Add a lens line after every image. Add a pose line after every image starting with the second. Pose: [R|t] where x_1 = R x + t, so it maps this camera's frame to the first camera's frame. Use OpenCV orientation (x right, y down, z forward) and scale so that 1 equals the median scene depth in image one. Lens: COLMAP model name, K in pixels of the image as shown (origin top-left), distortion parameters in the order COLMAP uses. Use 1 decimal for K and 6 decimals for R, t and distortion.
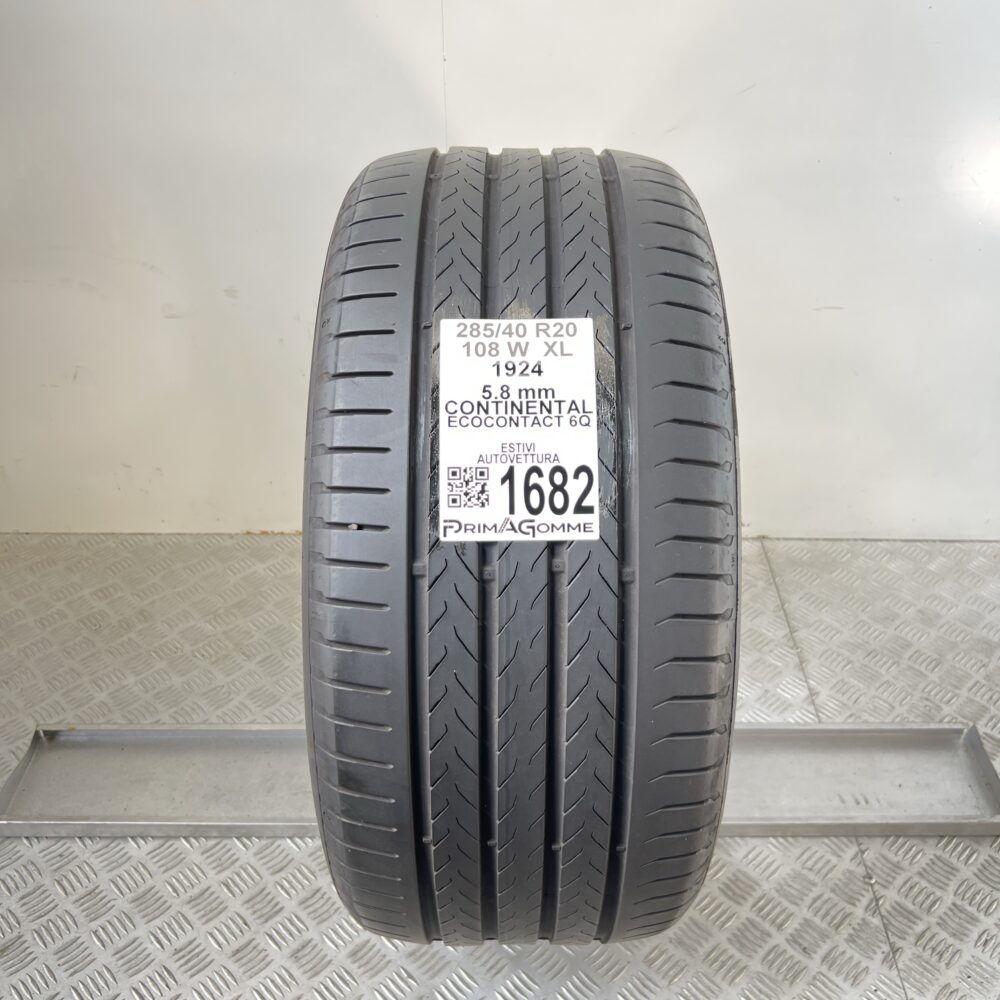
lens RADIAL K [[1204.7, 0, 500.0], [0, 1204.7, 500.0], [0, 0, 1]] dist [0.098960, -0.459024]
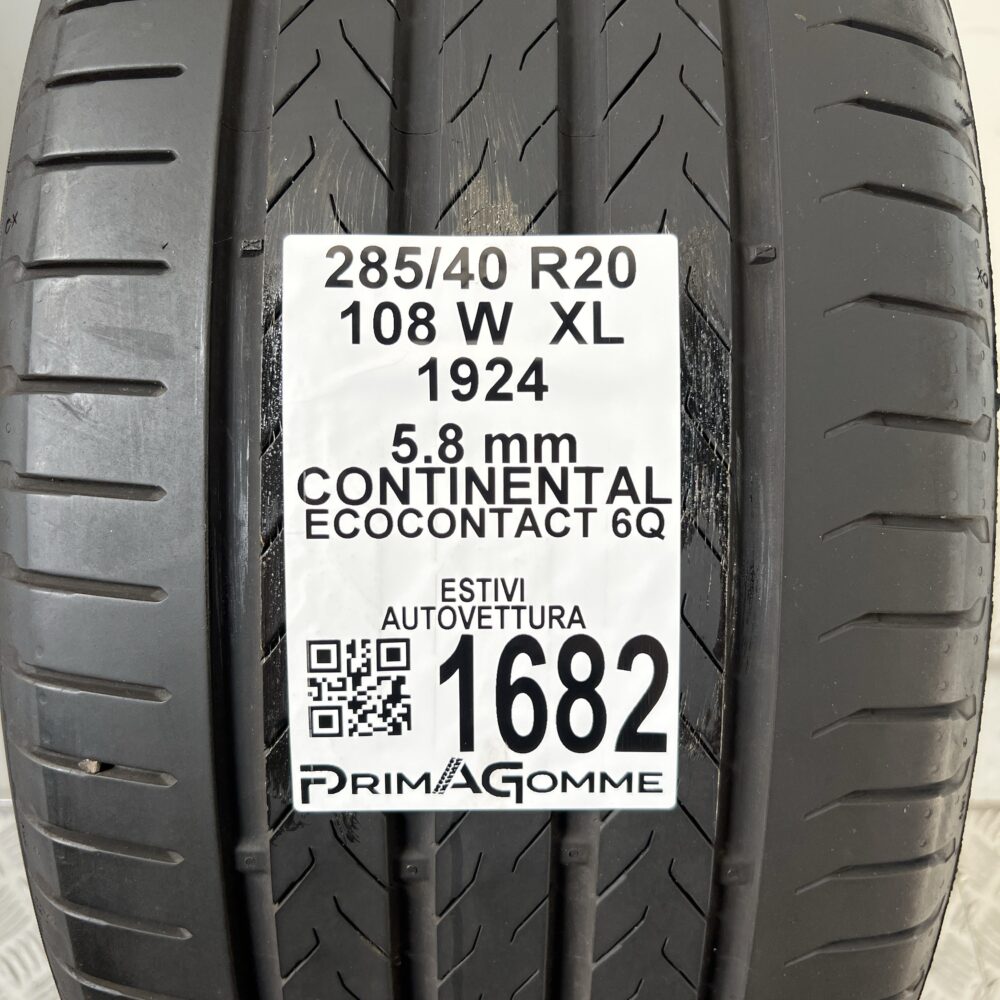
lens RADIAL K [[1204.7, 0, 500.0], [0, 1204.7, 500.0], [0, 0, 1]] dist [0.098960, -0.459024]
pose [[0.999852, 0.002548, 0.016996, 0.013756], [-0.007674, 0.951071, 0.308877, -0.194660], [-0.015377, -0.308962, 0.950950, 0.622971]]
